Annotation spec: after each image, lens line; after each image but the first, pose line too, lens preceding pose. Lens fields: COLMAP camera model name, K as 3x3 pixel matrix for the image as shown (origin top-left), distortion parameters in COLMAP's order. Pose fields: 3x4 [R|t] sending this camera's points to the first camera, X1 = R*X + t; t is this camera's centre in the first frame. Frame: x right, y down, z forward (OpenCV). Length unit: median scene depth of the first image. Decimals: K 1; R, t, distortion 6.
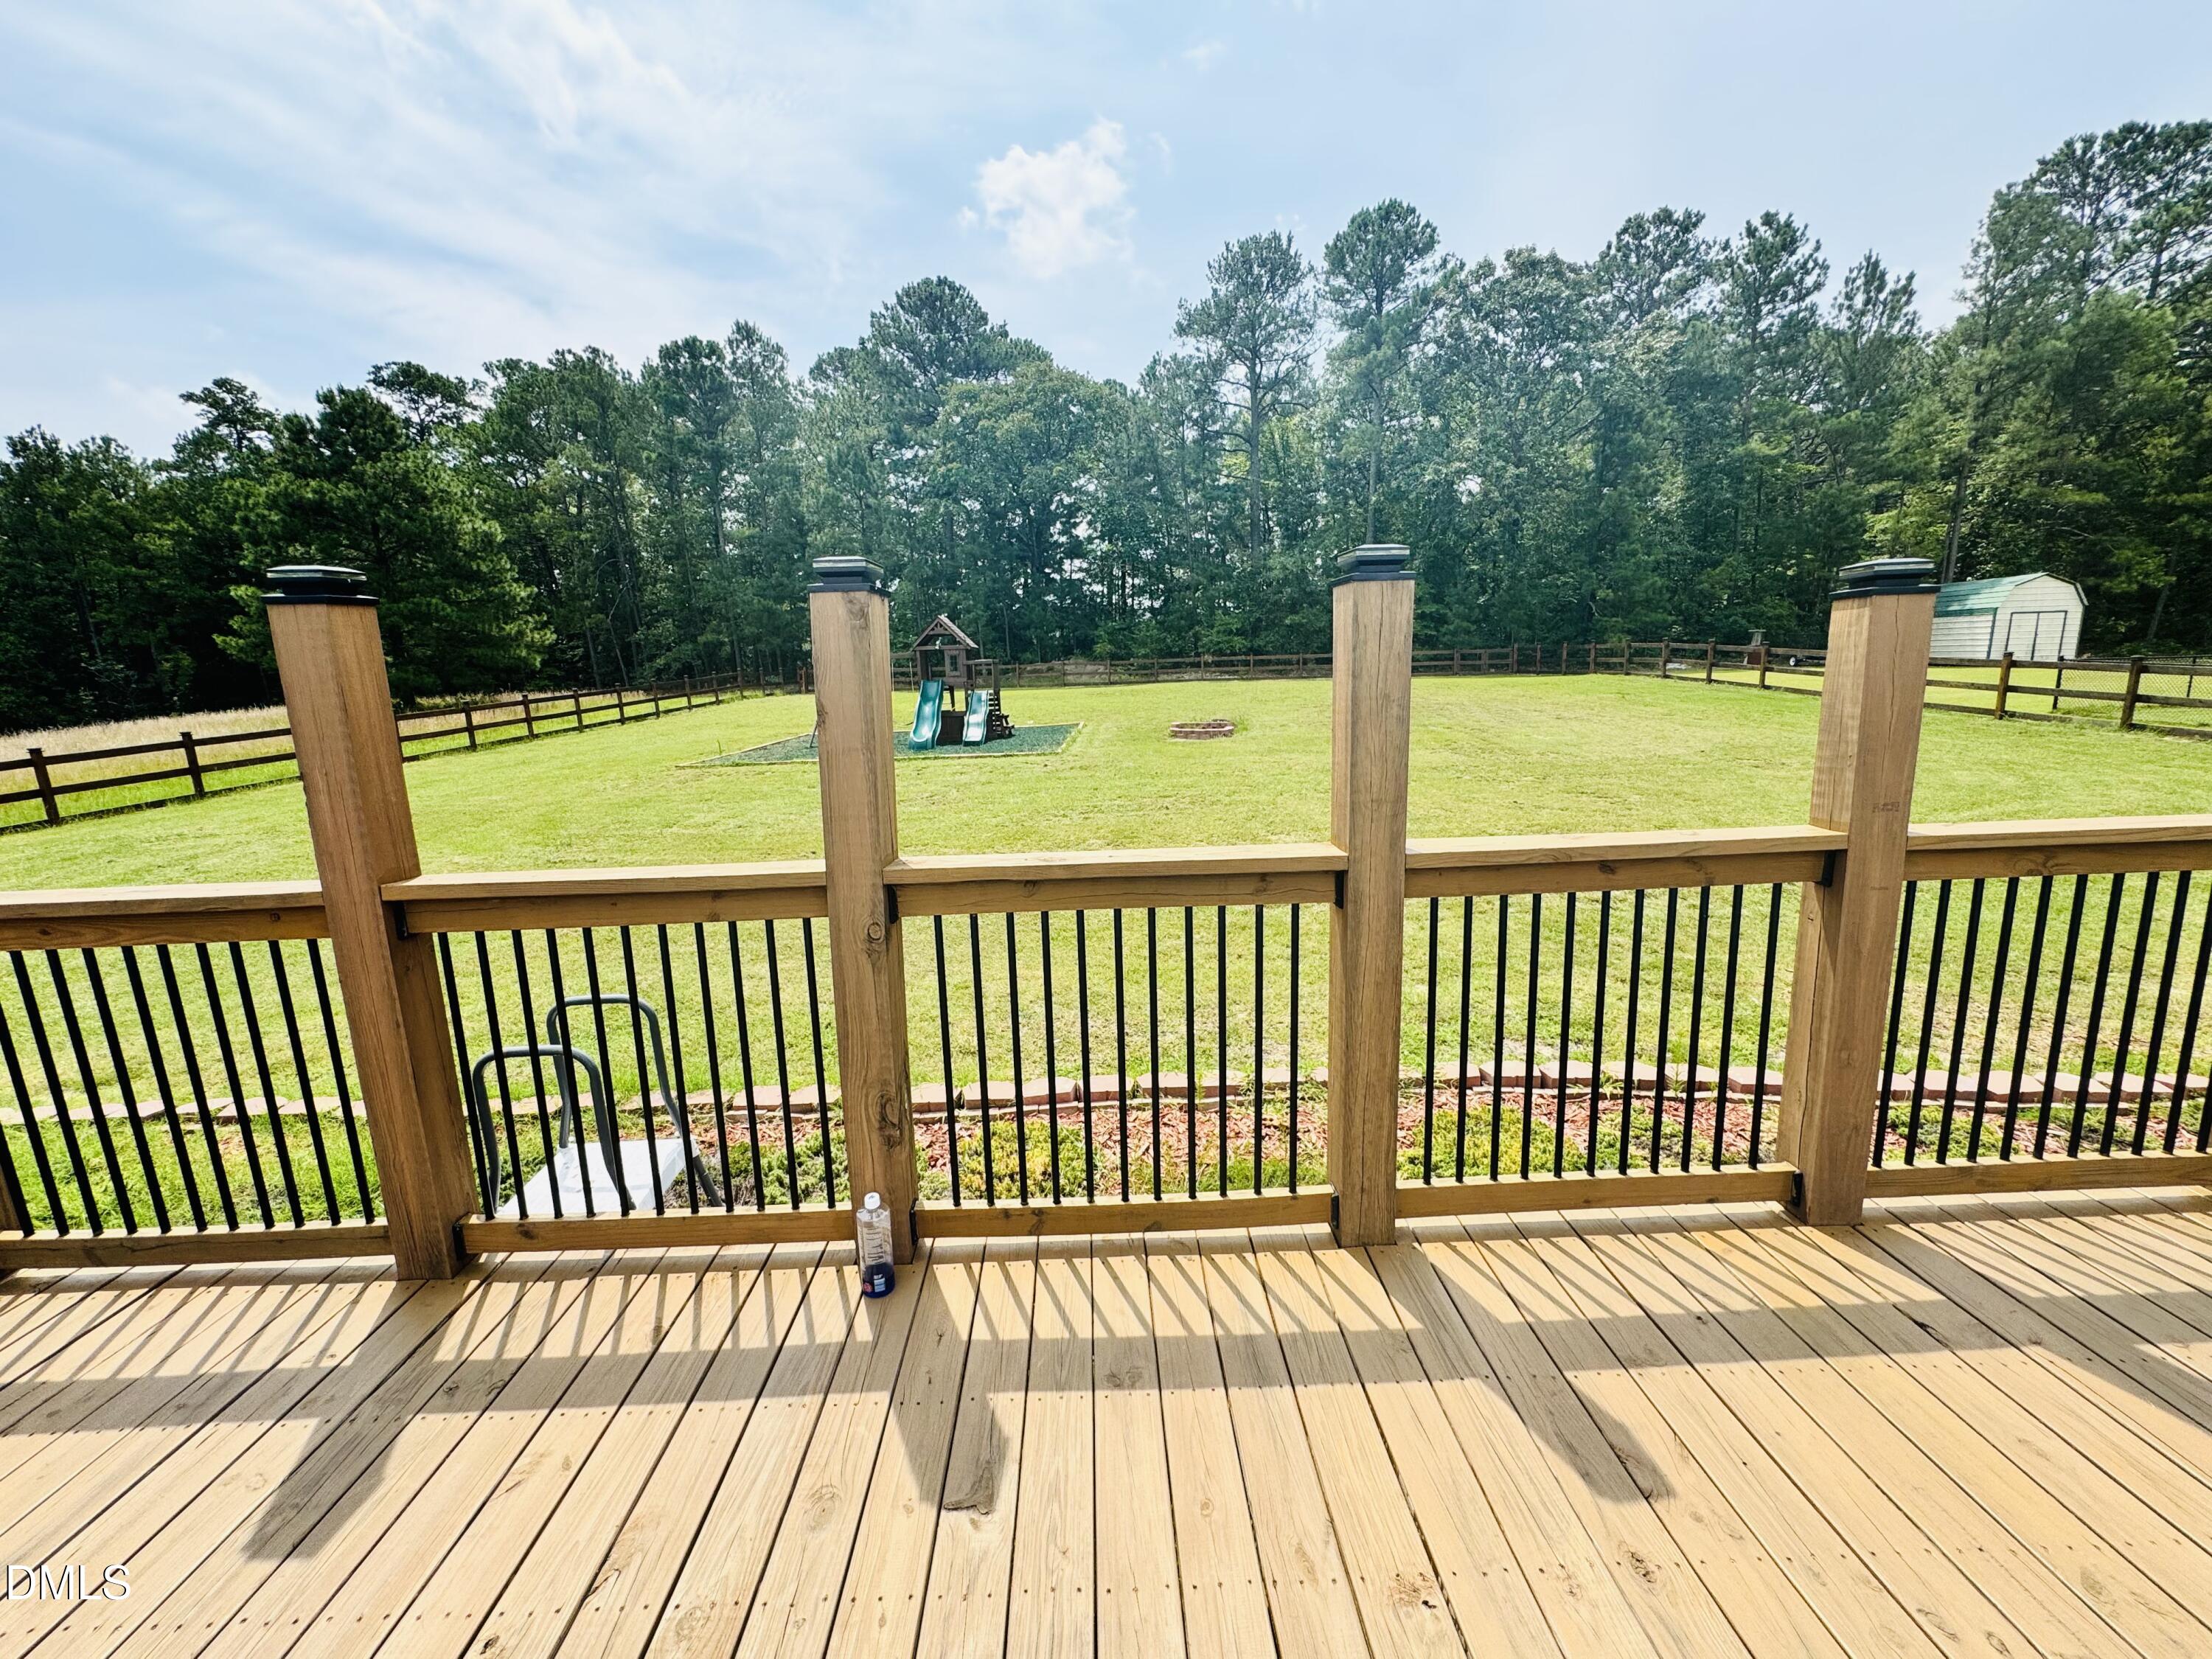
lens RADIAL K [[890.9, 0, 1107.6], [0, 890.9, 830.0], [0, 0, 1]] dist [-0.000309, 0.000708]
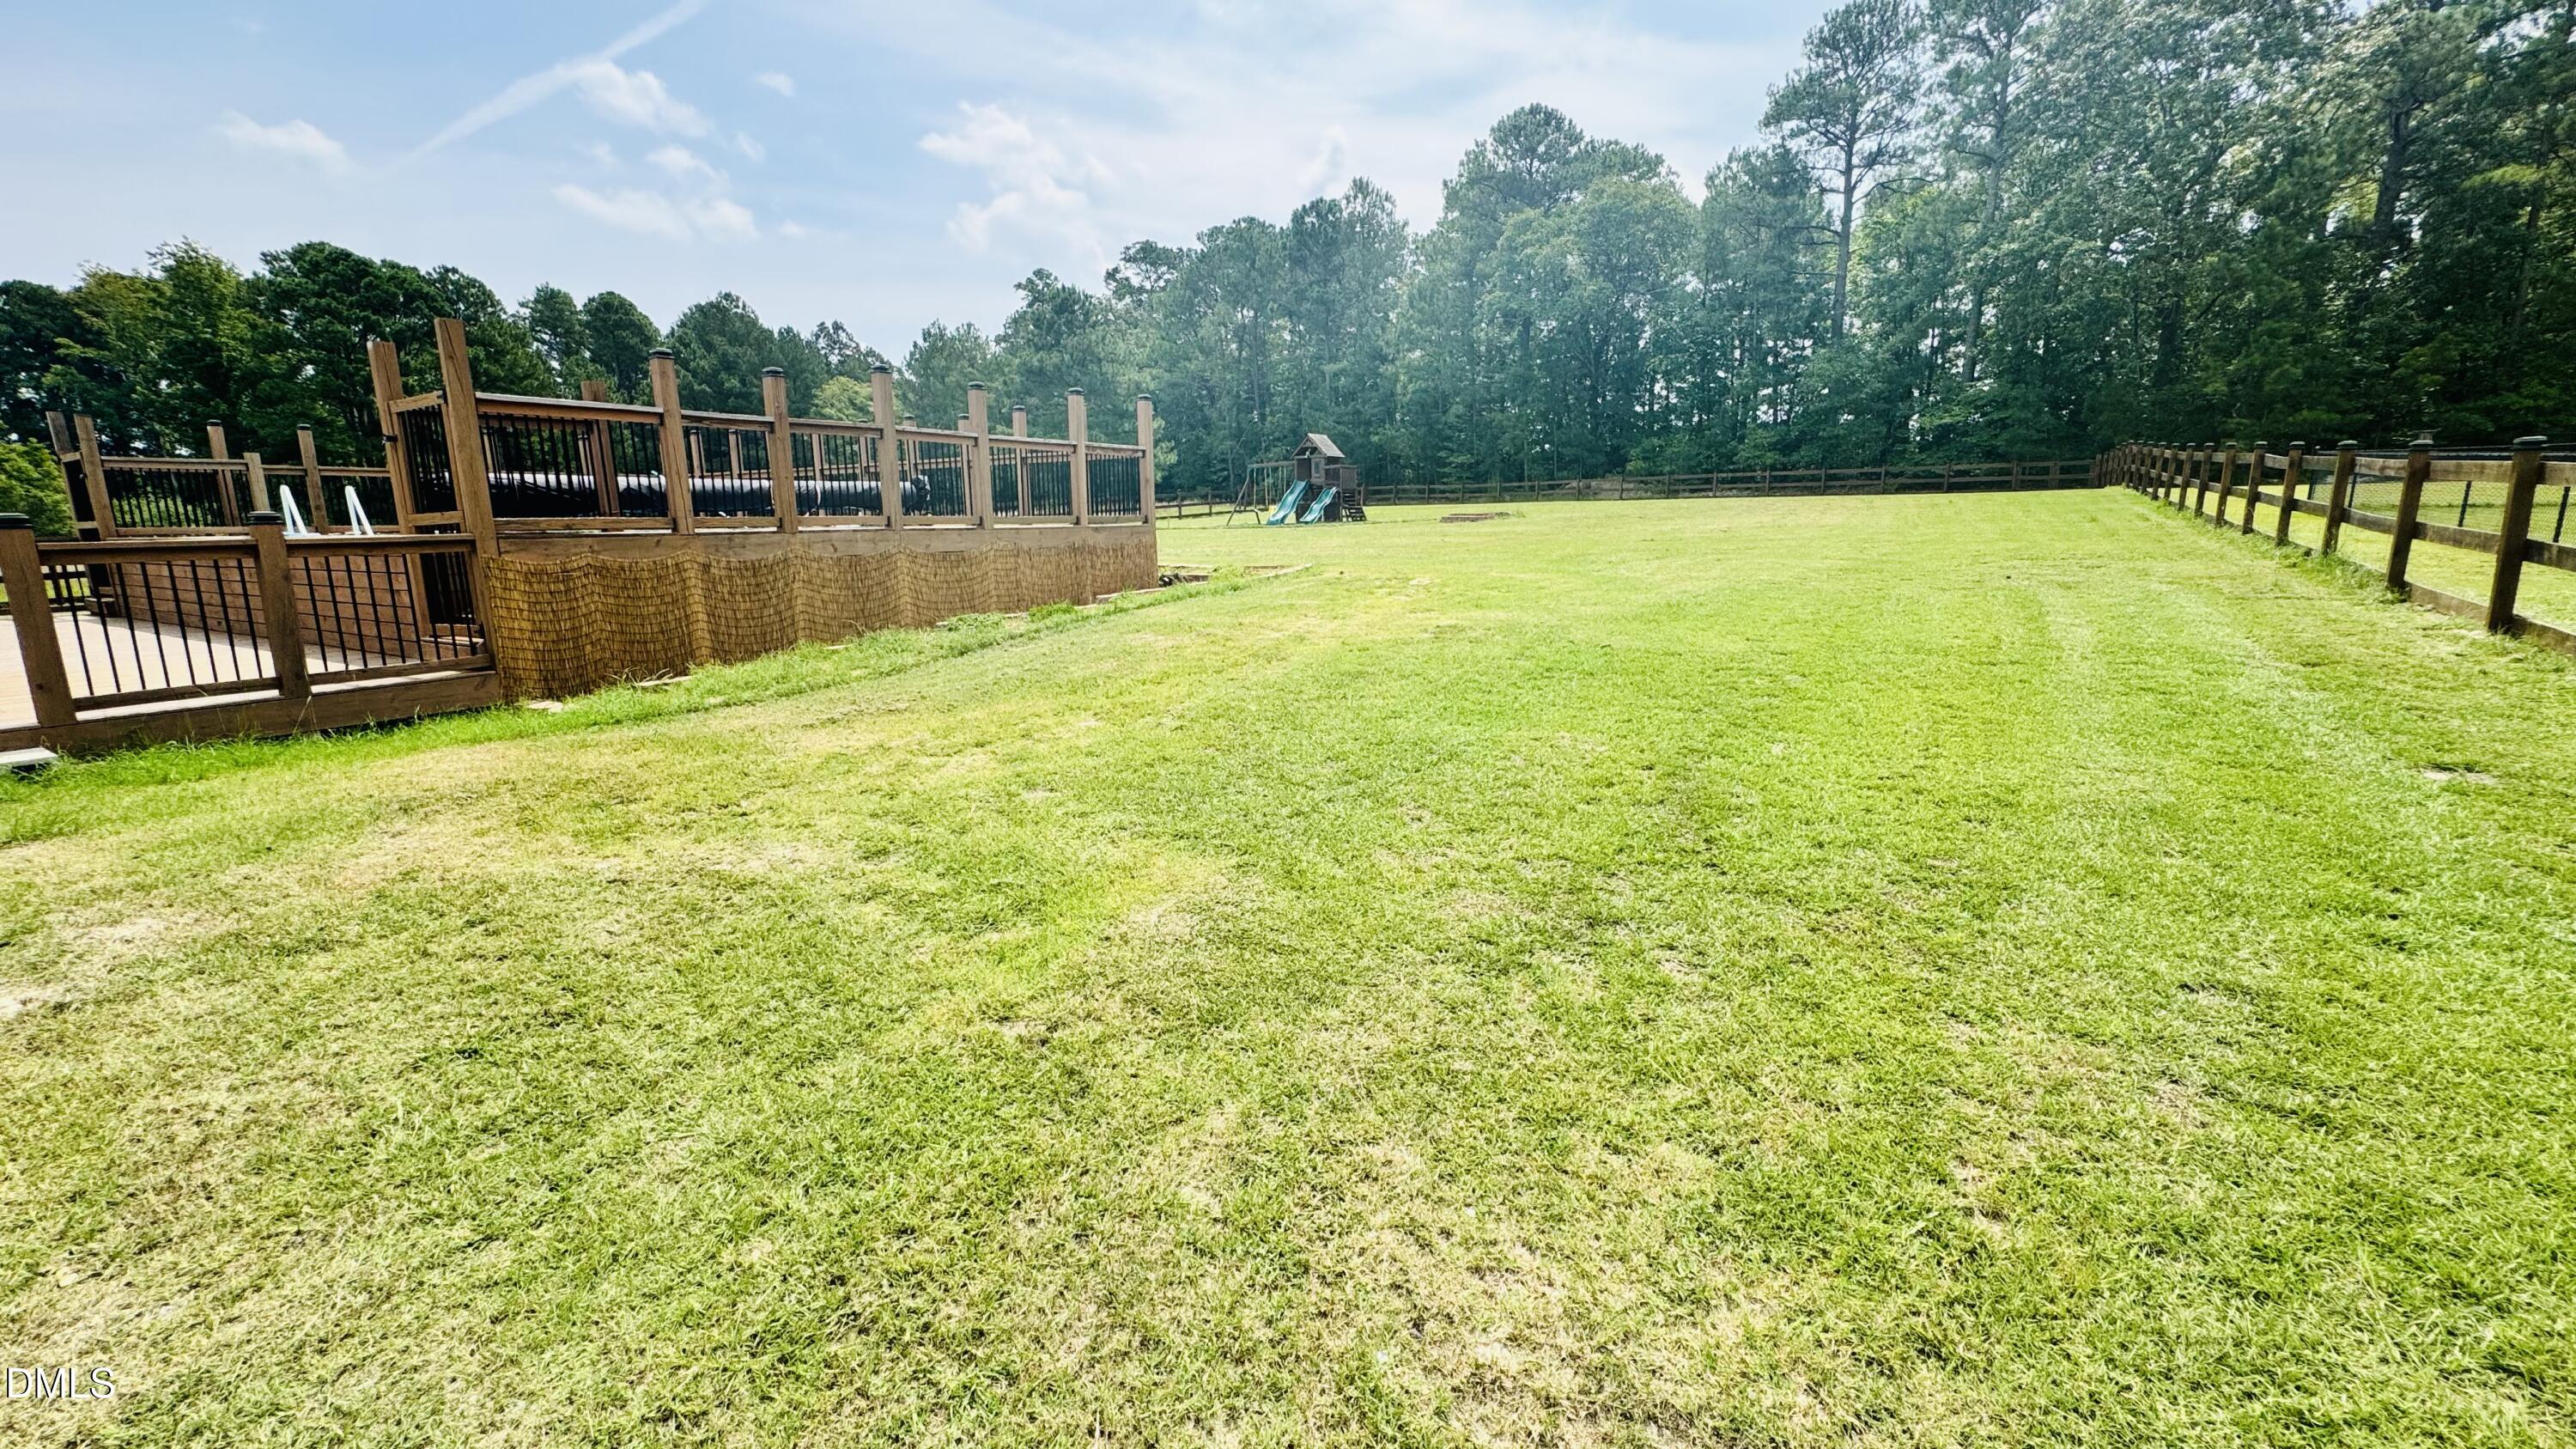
lens RADIAL K [[1039.4, 0, 1287.9], [0, 1039.4, 721.5], [0, 0, 1]] dist [0.000848, -0.000006]
pose [[0.845502, 0.121538, -0.519956, 0.350085], [-0.107557, 0.992557, 0.057109, 0.060571], [0.523027, 0.007640, 0.852282, -0.206999]]
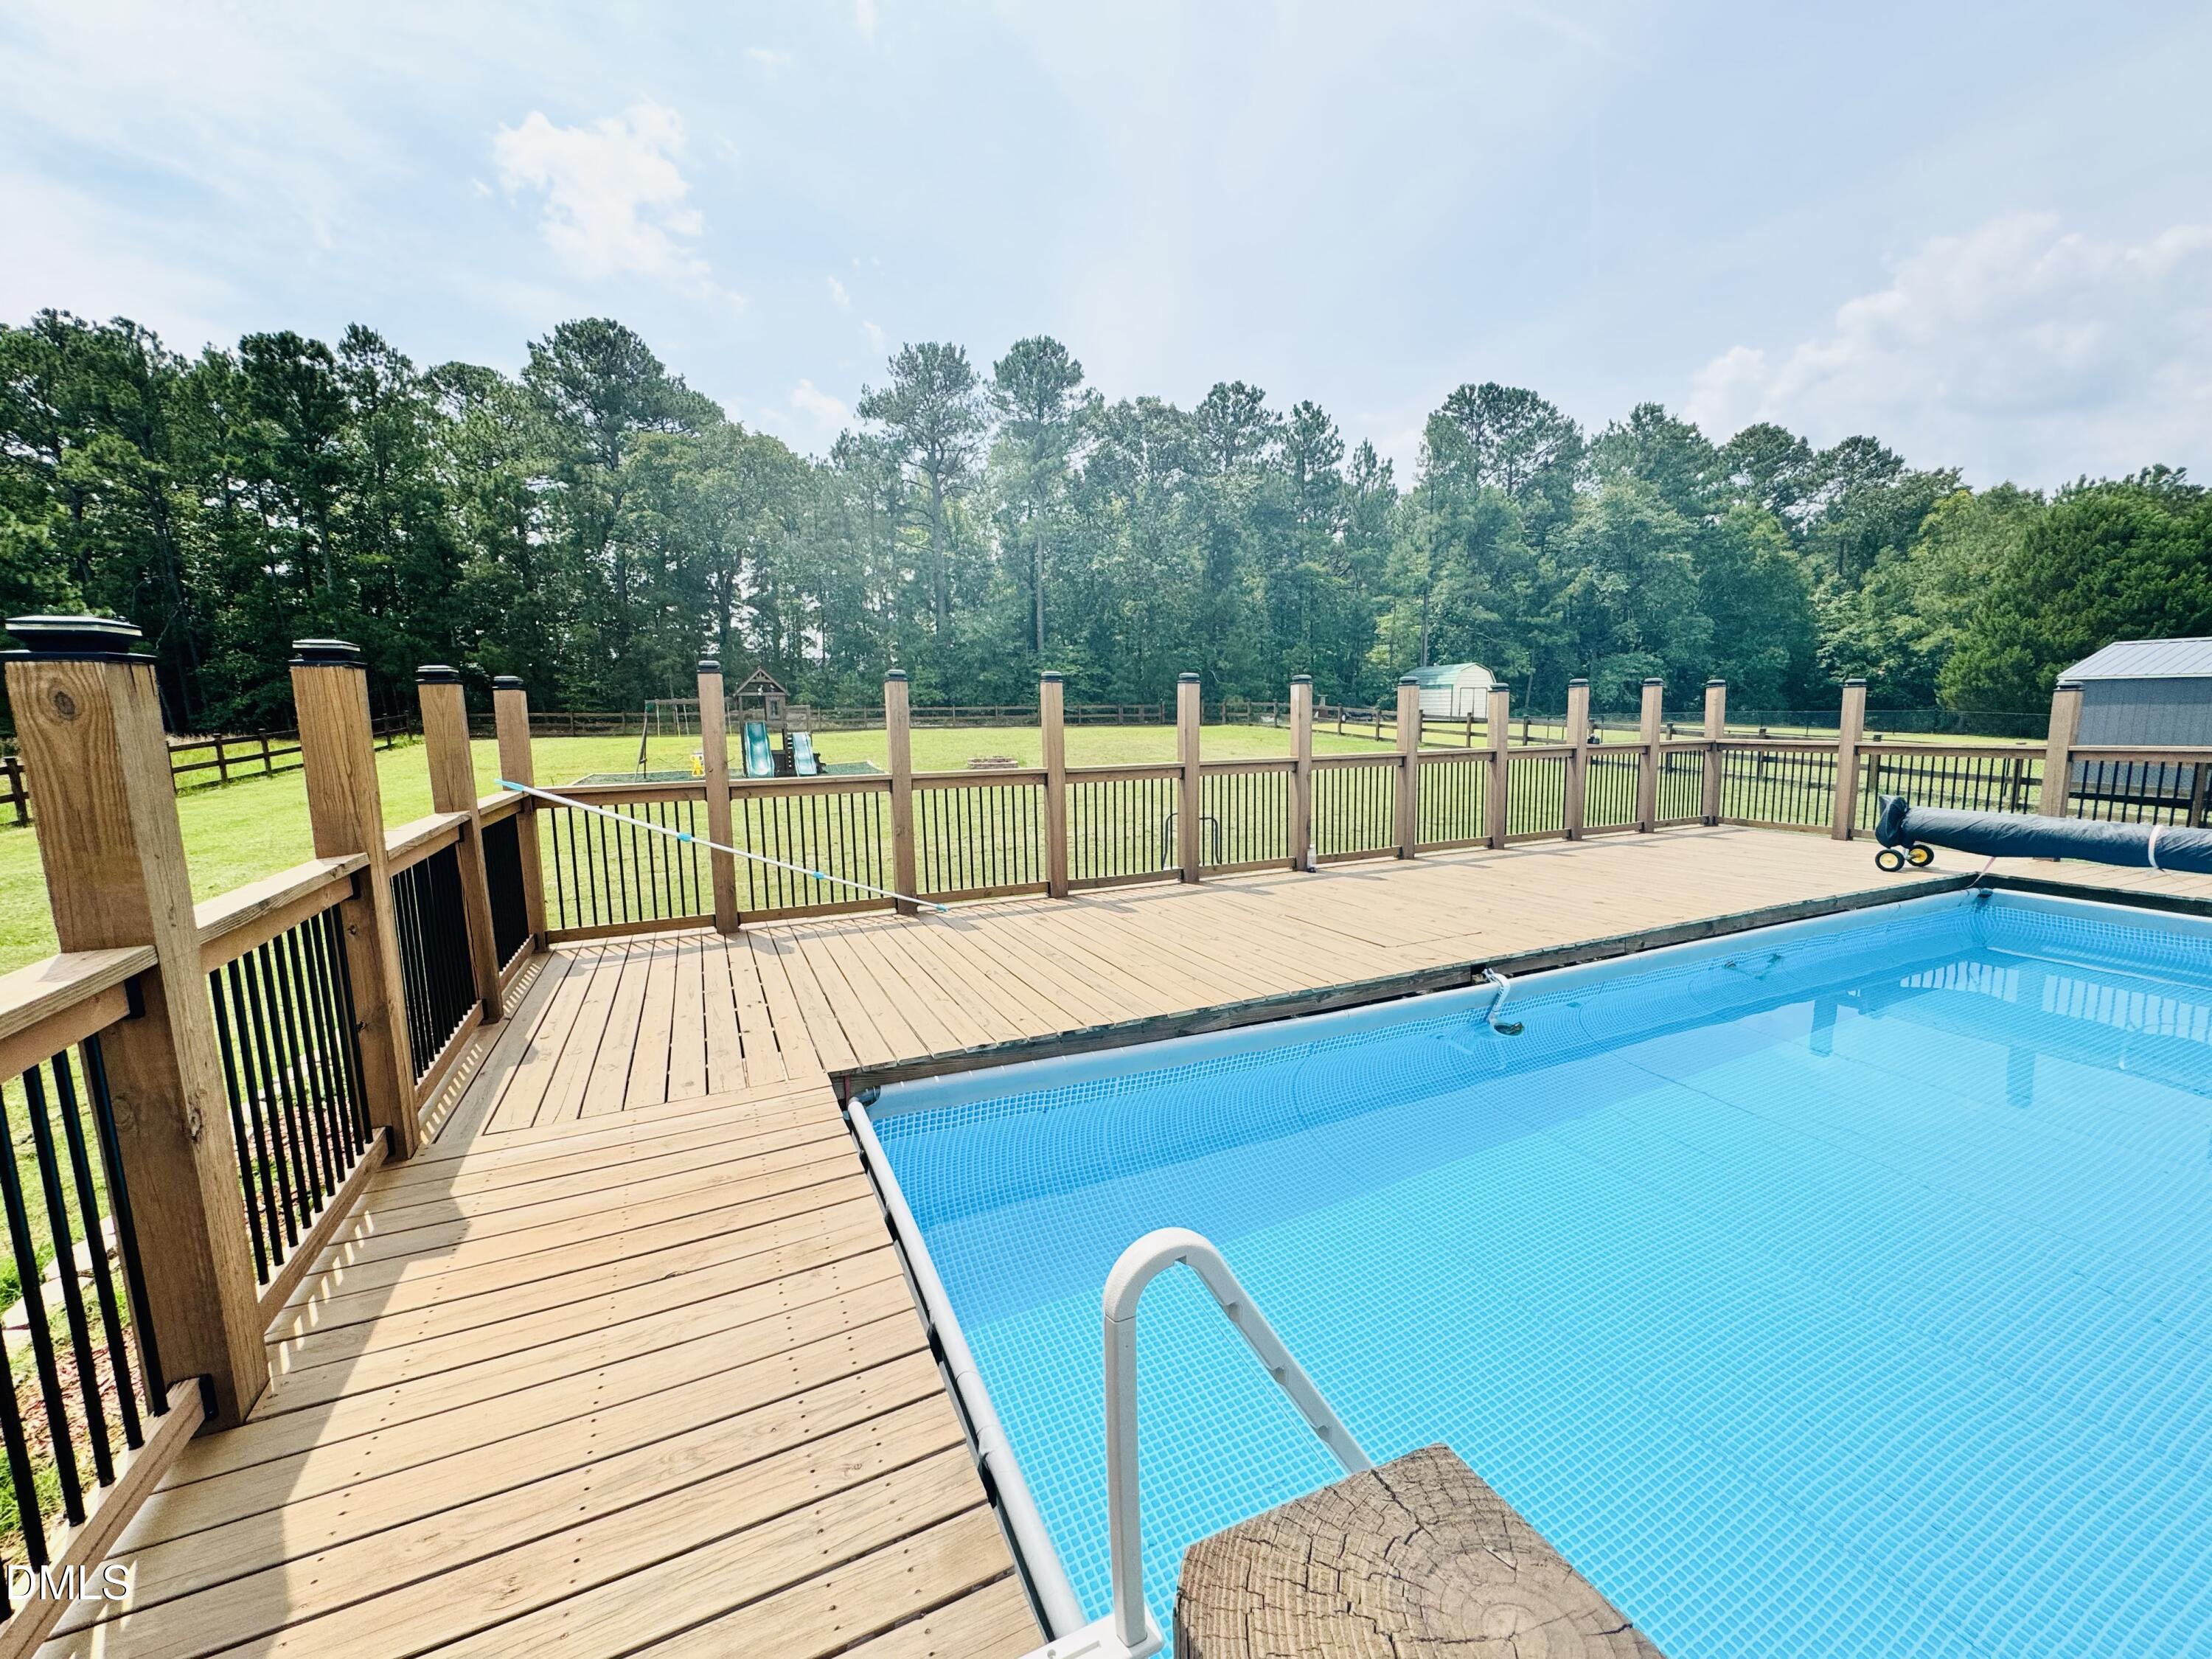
lens RADIAL K [[890.9, 0, 1103.4], [0, 890.9, 832.8], [0, 0, 1]] dist [-0.000309, 0.000708]
pose [[0.914485, -0.038840, 0.402752, -0.130828], [0.060436, 0.997328, -0.041047, 0.023010], [-0.400082, 0.061877, 0.914388, -0.104925]]
